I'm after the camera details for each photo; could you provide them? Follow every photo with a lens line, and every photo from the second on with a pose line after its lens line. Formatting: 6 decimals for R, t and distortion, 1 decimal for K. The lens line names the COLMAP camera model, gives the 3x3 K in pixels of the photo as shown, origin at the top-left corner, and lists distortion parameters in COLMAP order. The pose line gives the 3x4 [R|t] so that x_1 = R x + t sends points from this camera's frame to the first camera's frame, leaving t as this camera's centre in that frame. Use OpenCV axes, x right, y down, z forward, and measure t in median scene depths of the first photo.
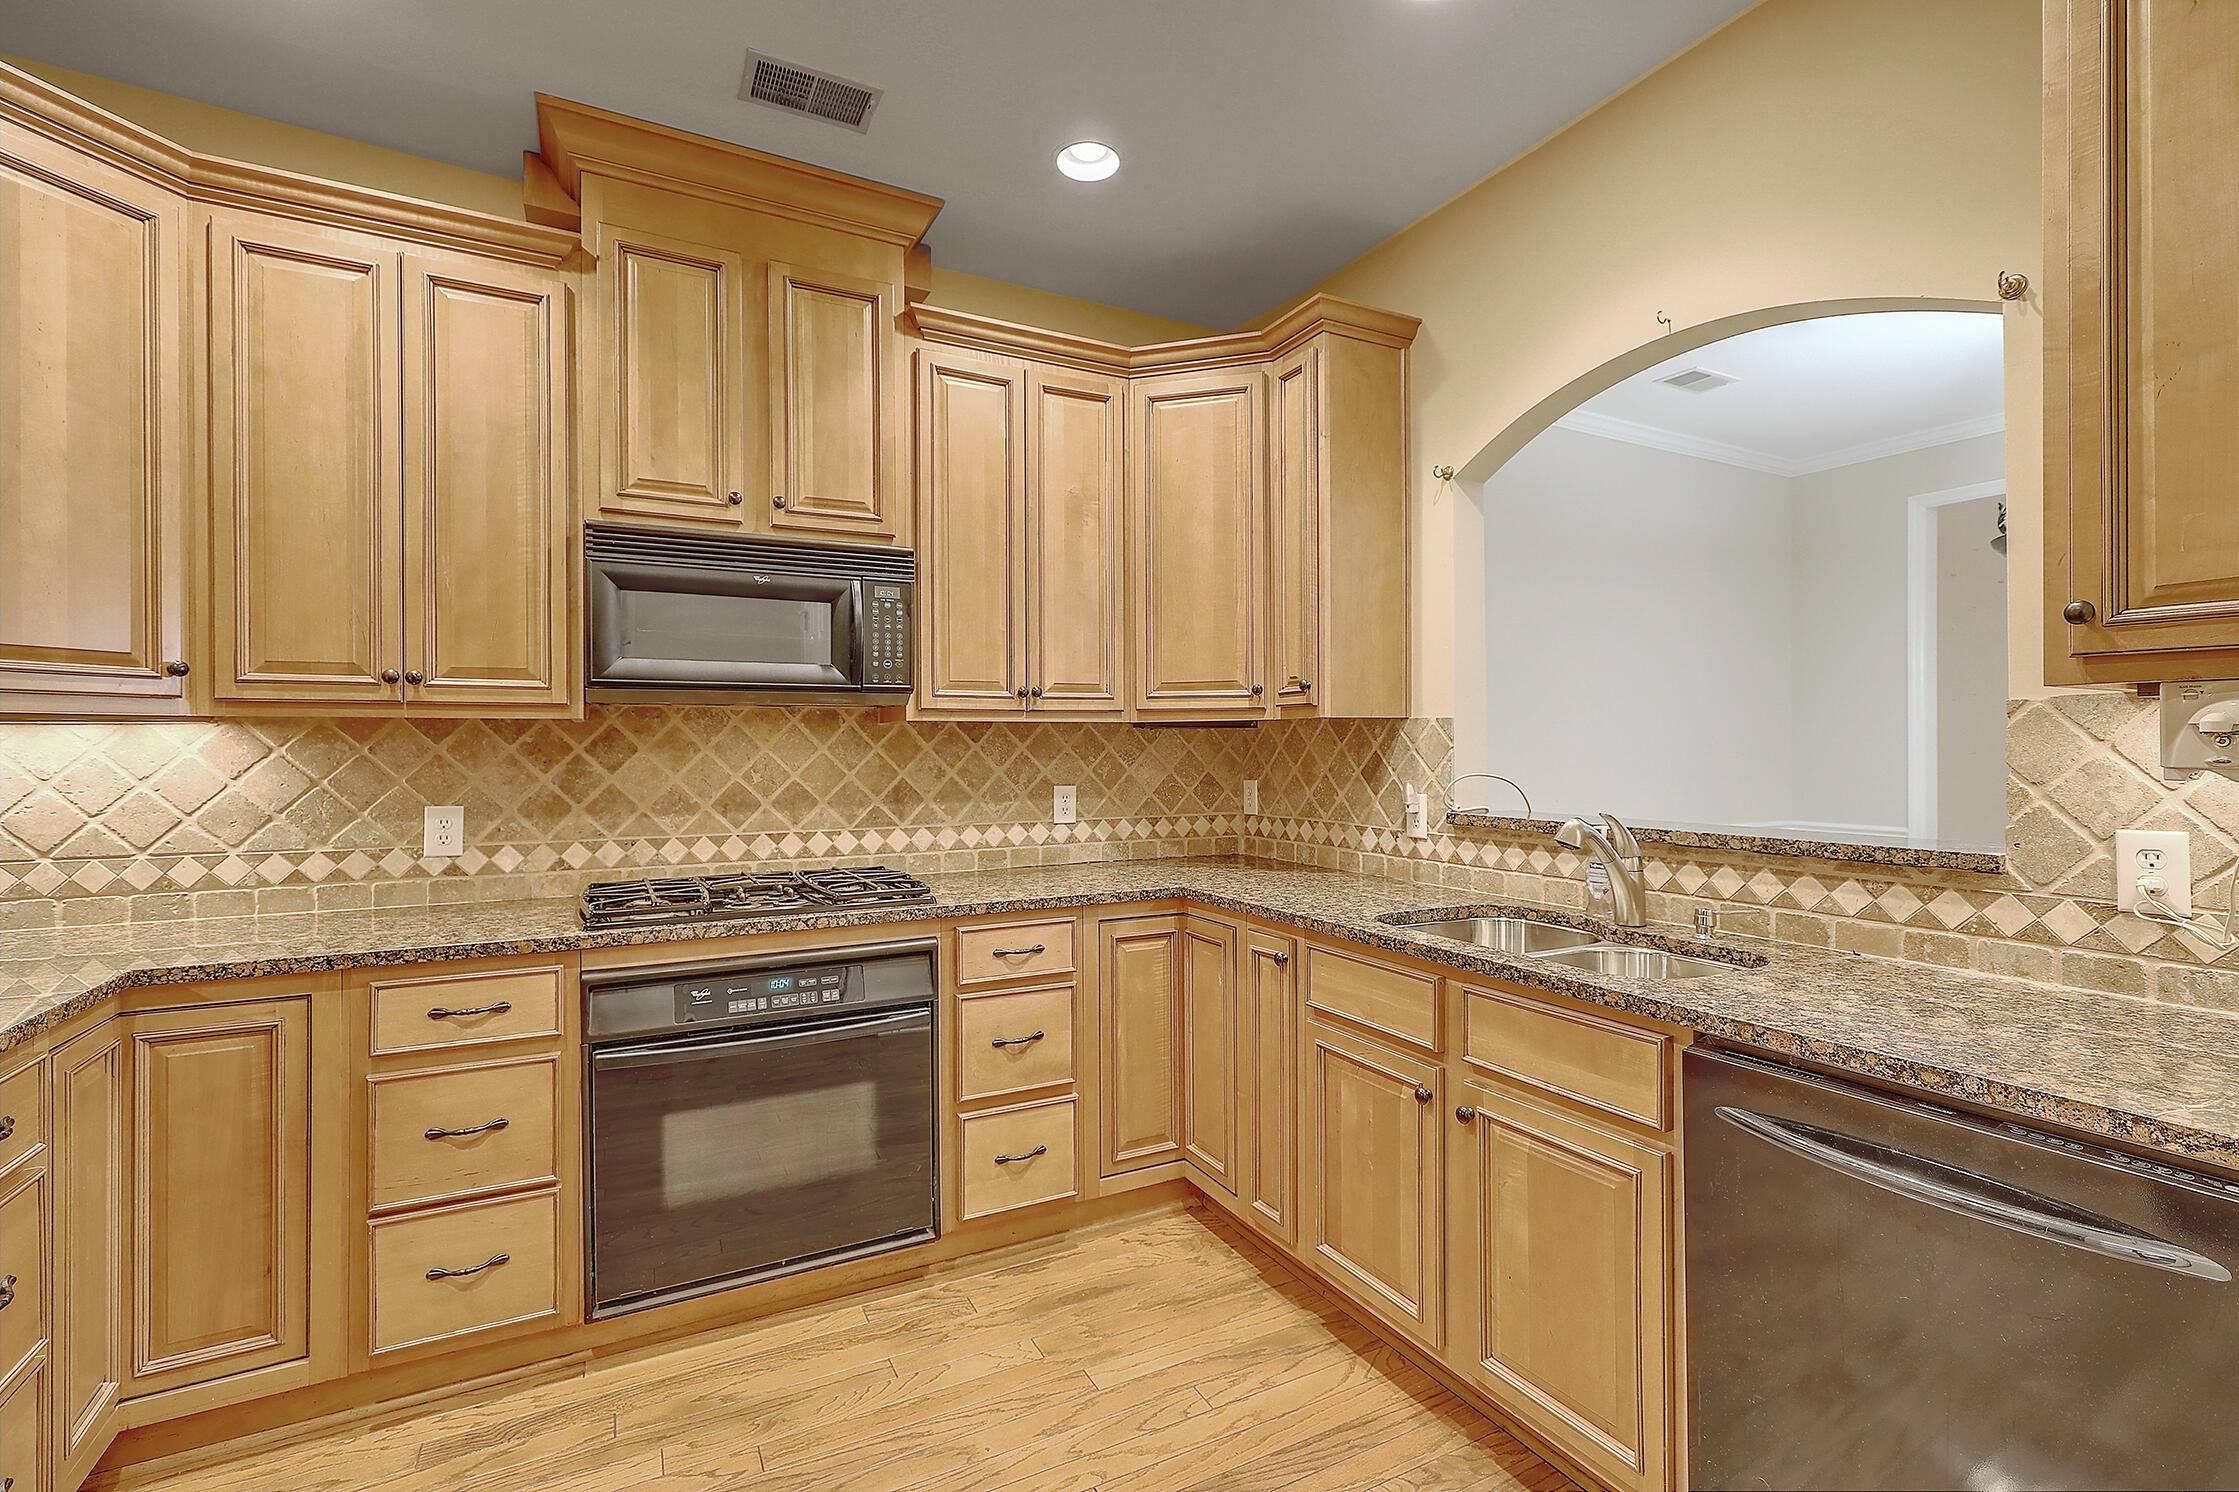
lens RADIAL K [[998.4, 0, 1133.6], [0, 998.4, 744.9], [0, 0, 1]] dist [0.000006, -0.000155]
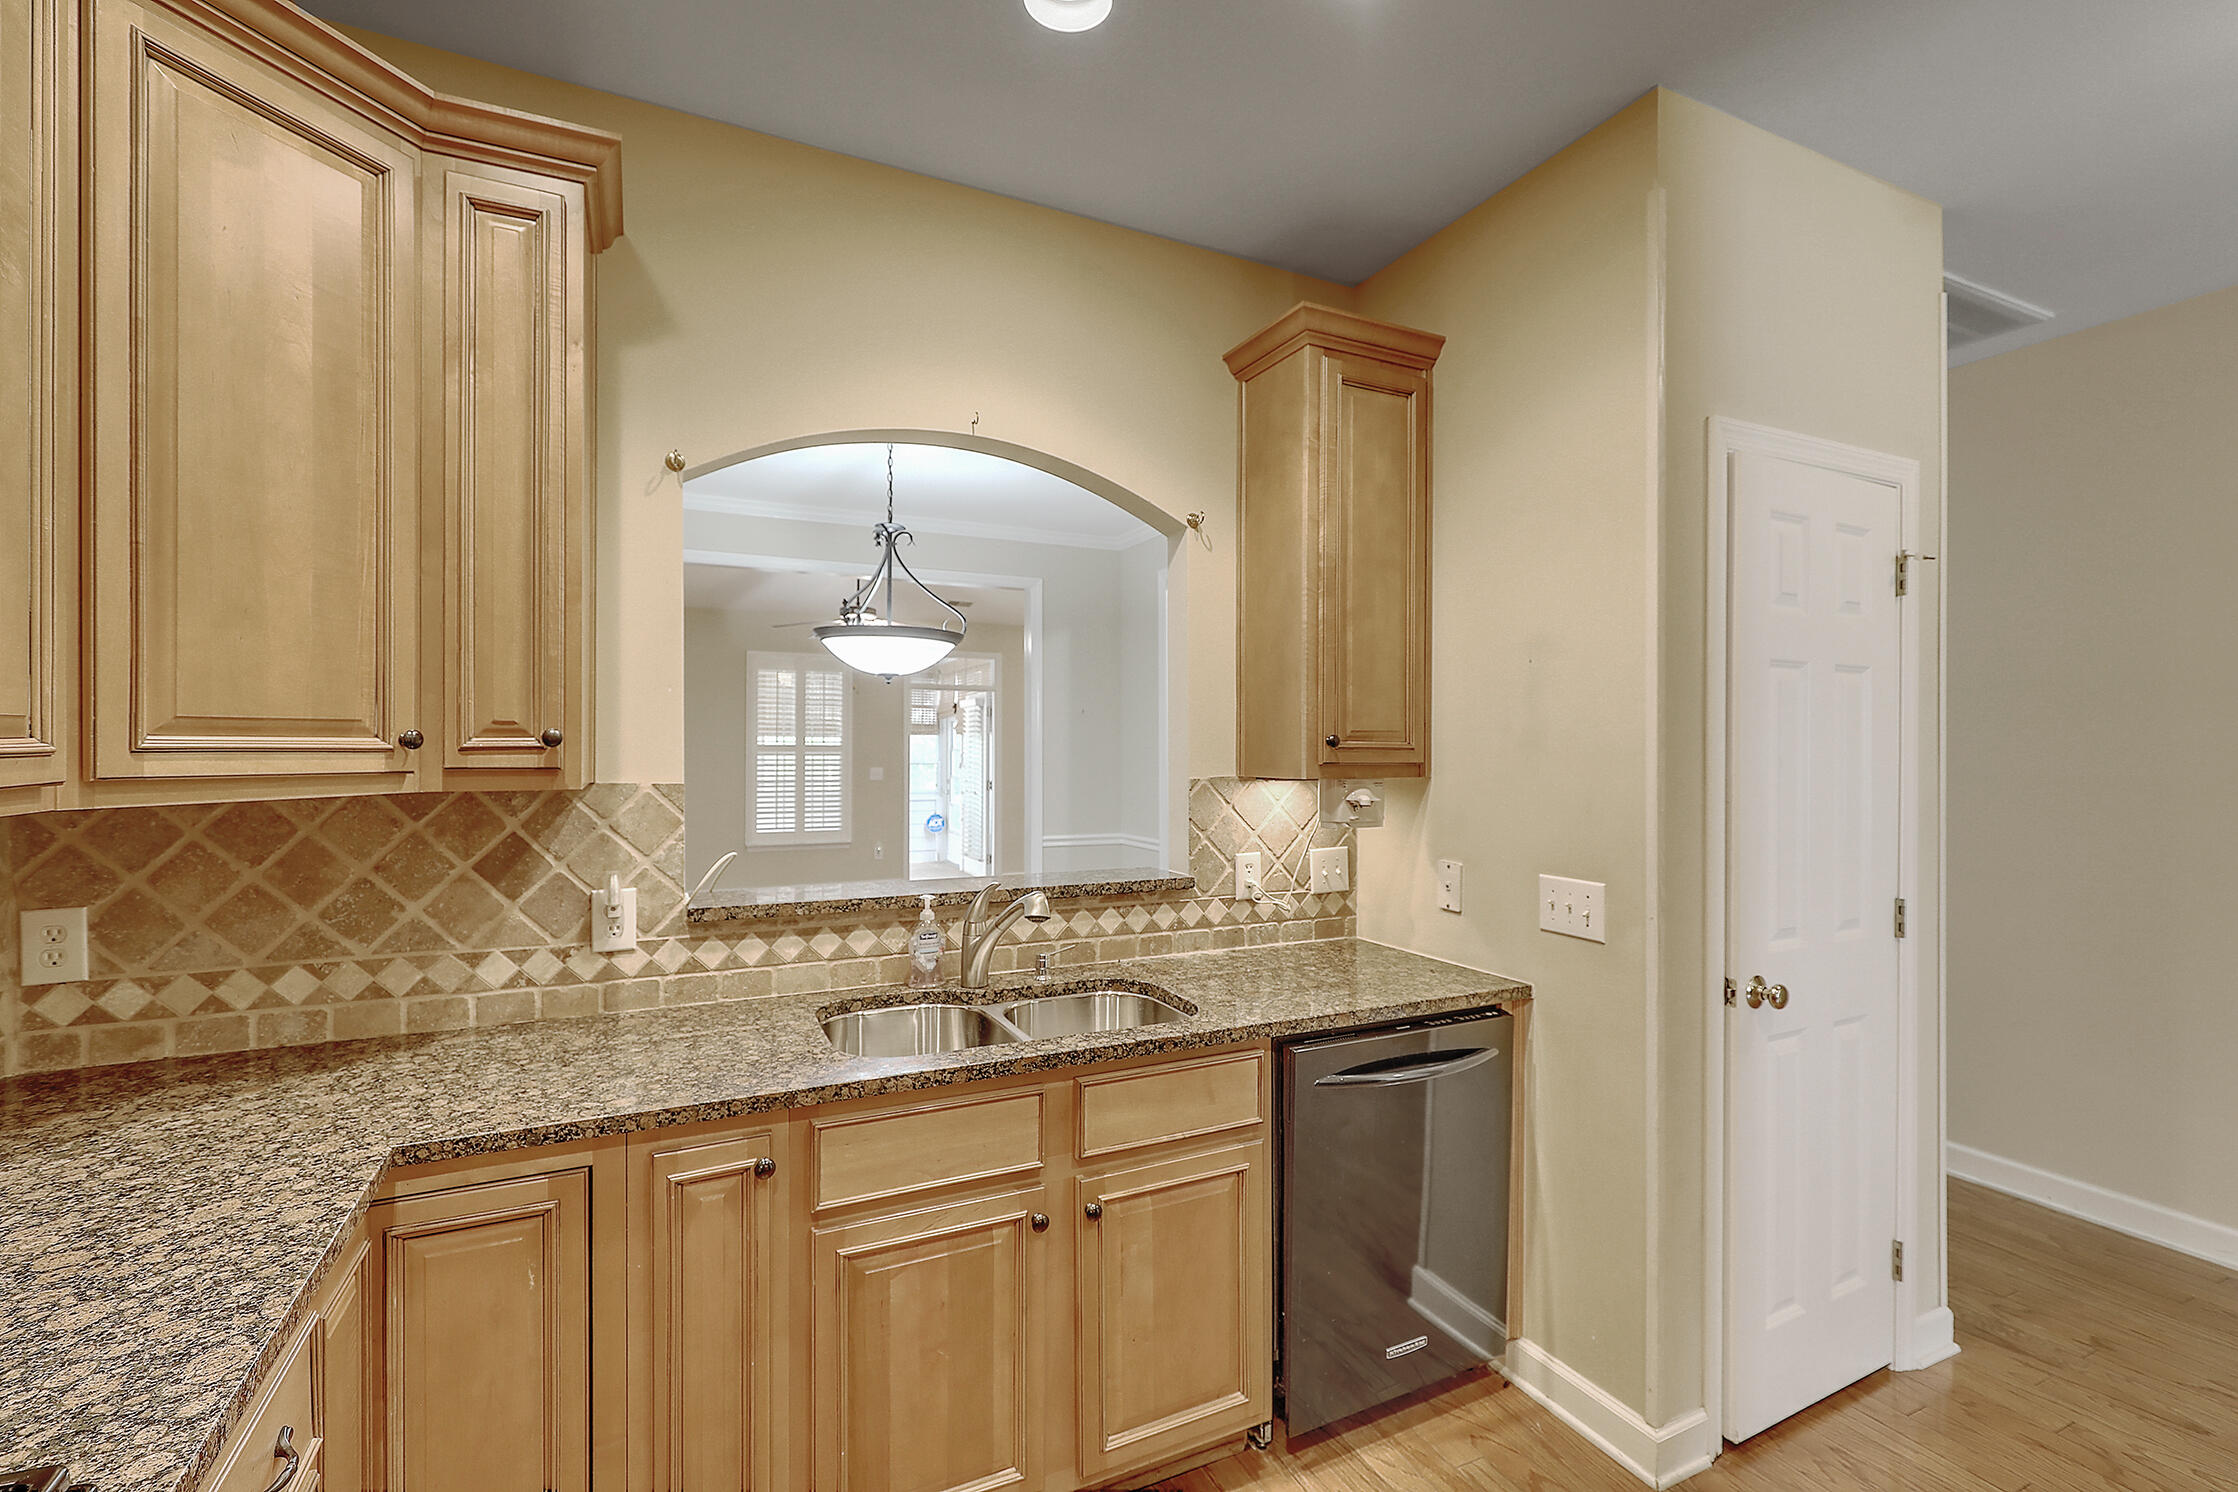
lens RADIAL K [[998.0, 0, 1133.1], [0, 998.0, 744.9], [0, 0, 1]] dist [0.000006, -0.000155]
pose [[0.032060, 0.002856, 0.999482, -0.460034], [-0.006349, 0.999976, -0.002653, -0.060187], [-0.999466, -0.006261, 0.032077, 0.665100]]
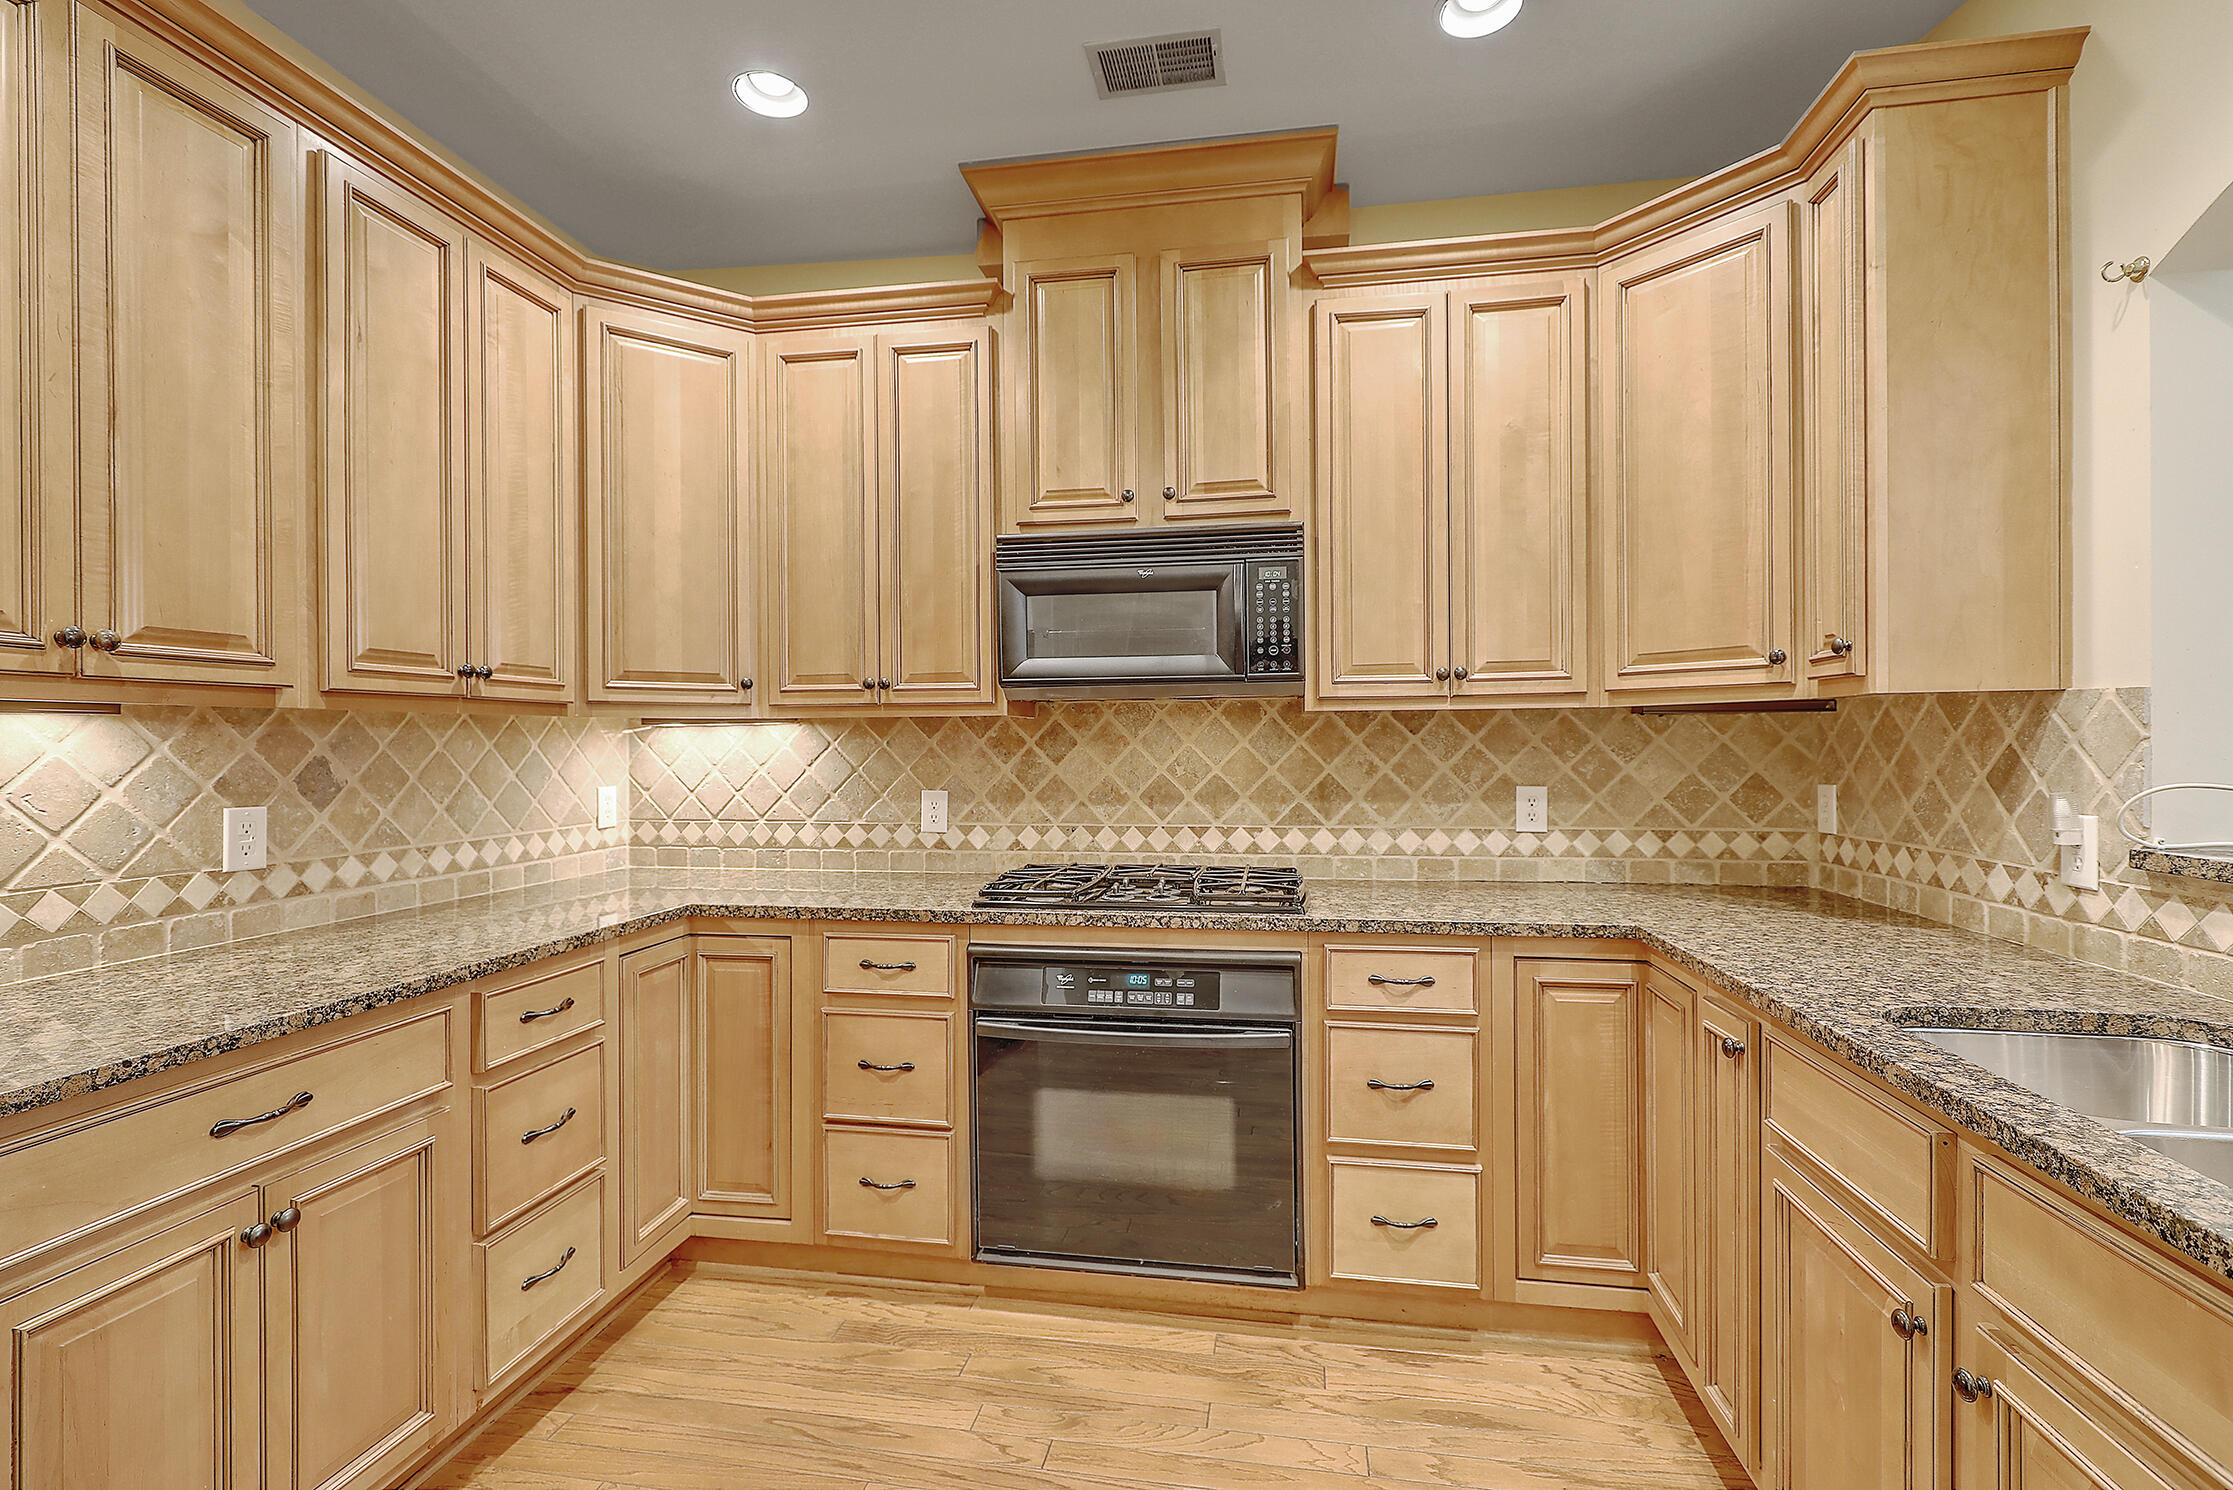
lens RADIAL K [[995.8, 0, 1130.6], [0, 995.8, 744.0], [0, 0, 1]] dist [0.000006, -0.000155]
pose [[0.795126, -0.000444, -0.606444, 0.210857], [0.004301, 0.999979, 0.004908, 0.000654], [0.606429, -0.006510, 0.795111, 0.187734]]
